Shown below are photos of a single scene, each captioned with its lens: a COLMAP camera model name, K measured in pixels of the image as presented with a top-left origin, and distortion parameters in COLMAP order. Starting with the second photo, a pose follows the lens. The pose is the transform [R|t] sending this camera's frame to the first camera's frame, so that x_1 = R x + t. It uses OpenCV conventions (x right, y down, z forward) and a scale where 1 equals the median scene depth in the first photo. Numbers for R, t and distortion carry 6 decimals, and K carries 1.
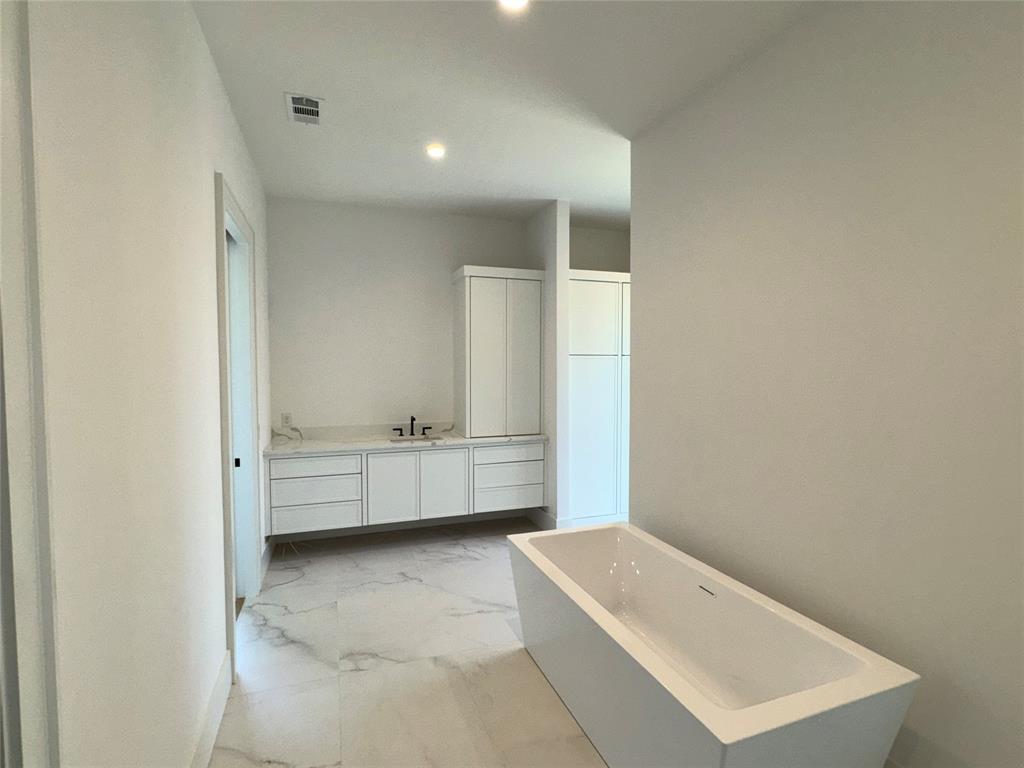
lens RADIAL K [[504.7, 0, 504.6], [0, 504.7, 383.7], [0, 0, 1]] dist [-0.001389, -0.000231]
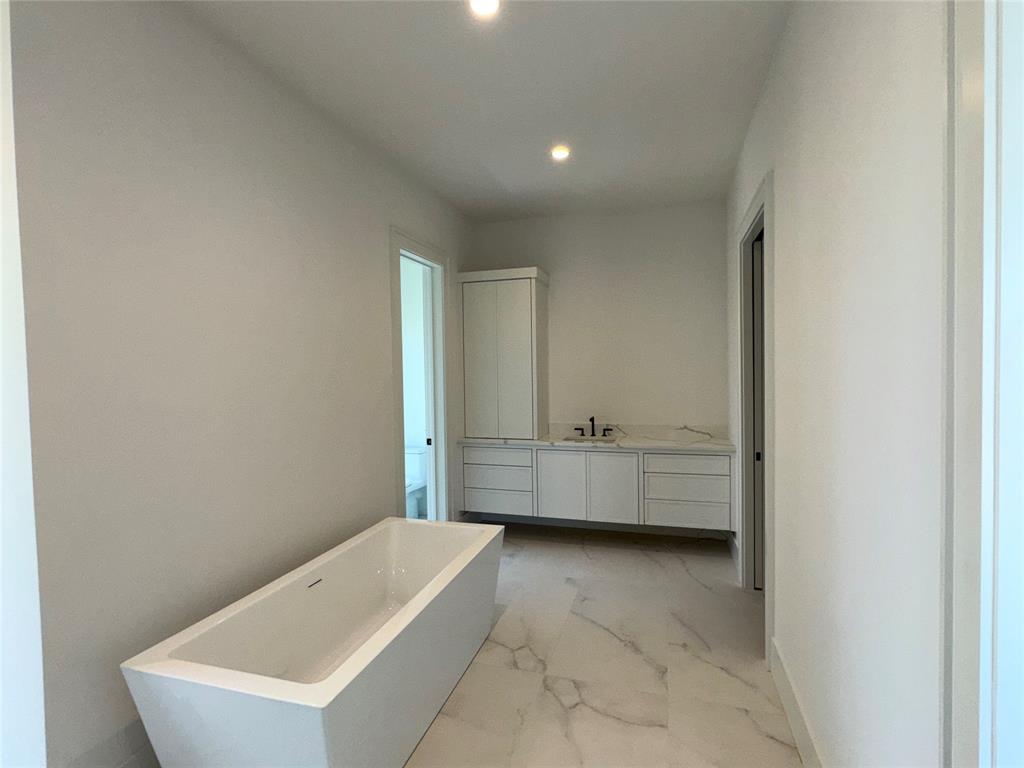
lens RADIAL K [[504.7, 0, 504.6], [0, 504.7, 383.7], [0, 0, 1]] dist [-0.001389, -0.000231]
pose [[0.799695, 0.013439, -0.600256, 0.279530], [-0.011930, 0.999908, 0.006492, -0.005867], [0.600288, 0.001970, 0.799781, 0.092203]]
